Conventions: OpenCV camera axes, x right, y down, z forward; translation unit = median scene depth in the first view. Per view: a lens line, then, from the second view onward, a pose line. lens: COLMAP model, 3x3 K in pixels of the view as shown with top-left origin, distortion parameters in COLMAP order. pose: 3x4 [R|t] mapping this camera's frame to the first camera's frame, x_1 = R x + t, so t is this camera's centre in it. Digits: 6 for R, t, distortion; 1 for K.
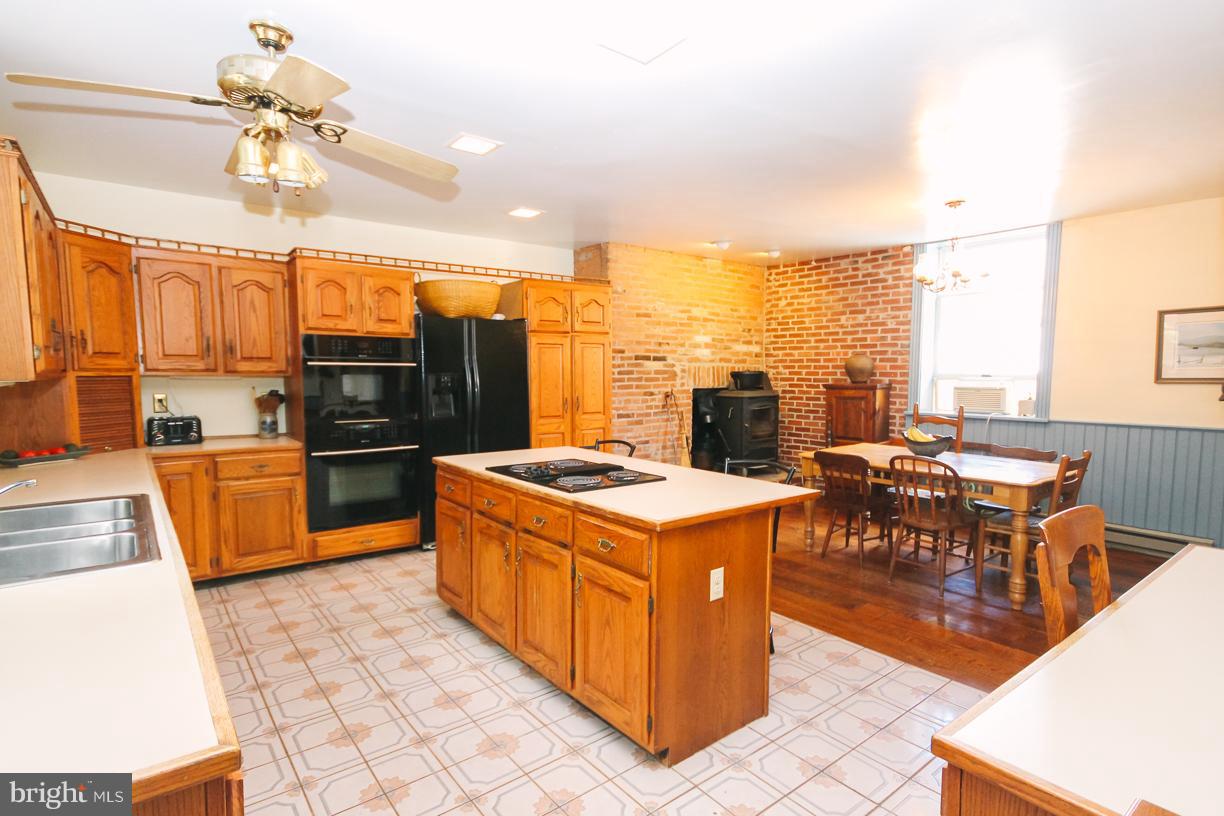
lens RADIAL K [[586.7, 0, 612.0], [0, 586.7, 408.0], [0, 0, 1]] dist [-0.004240, 0.012153]
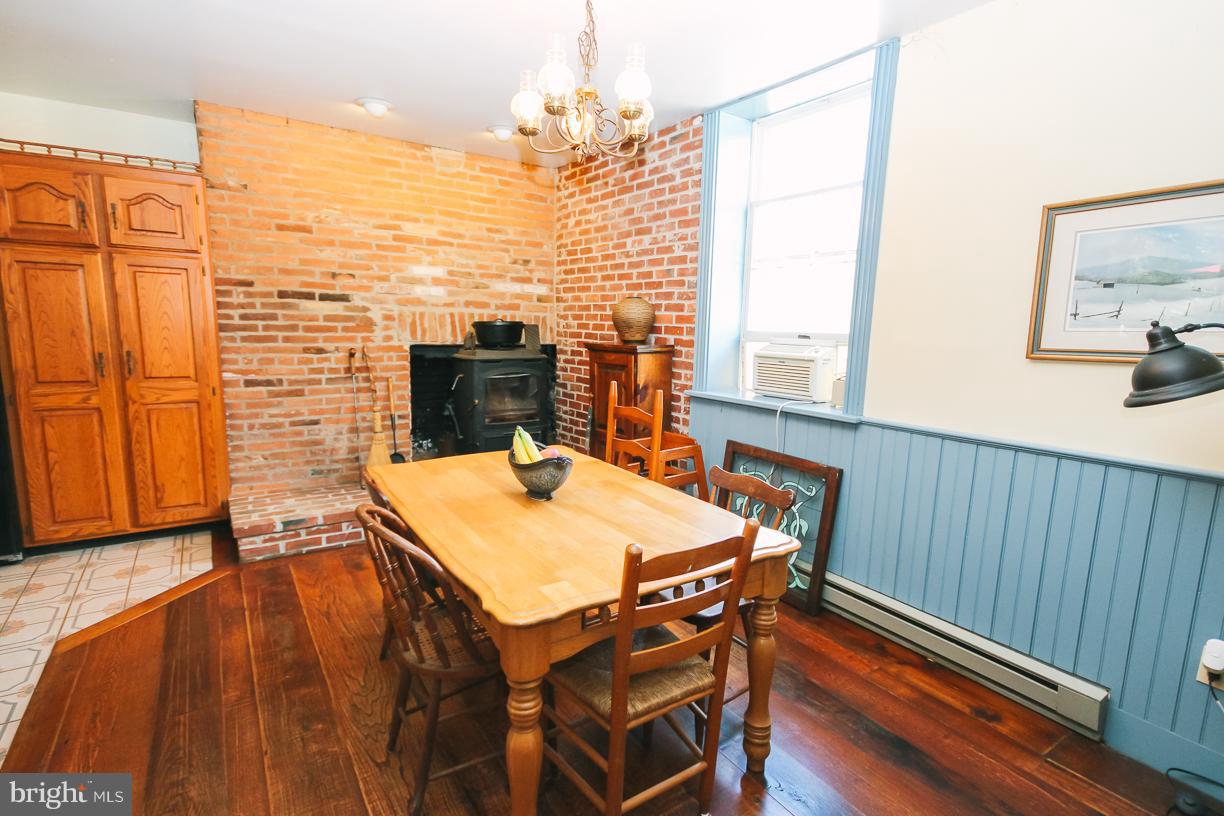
lens RADIAL K [[586.7, 0, 612.0], [0, 586.7, 408.0], [0, 0, 1]] dist [-0.004240, 0.012153]
pose [[0.997356, 0.034878, -0.063746, 0.437402], [-0.029887, 0.996533, 0.077642, -0.020613], [0.066233, -0.075532, 0.994941, 0.350488]]
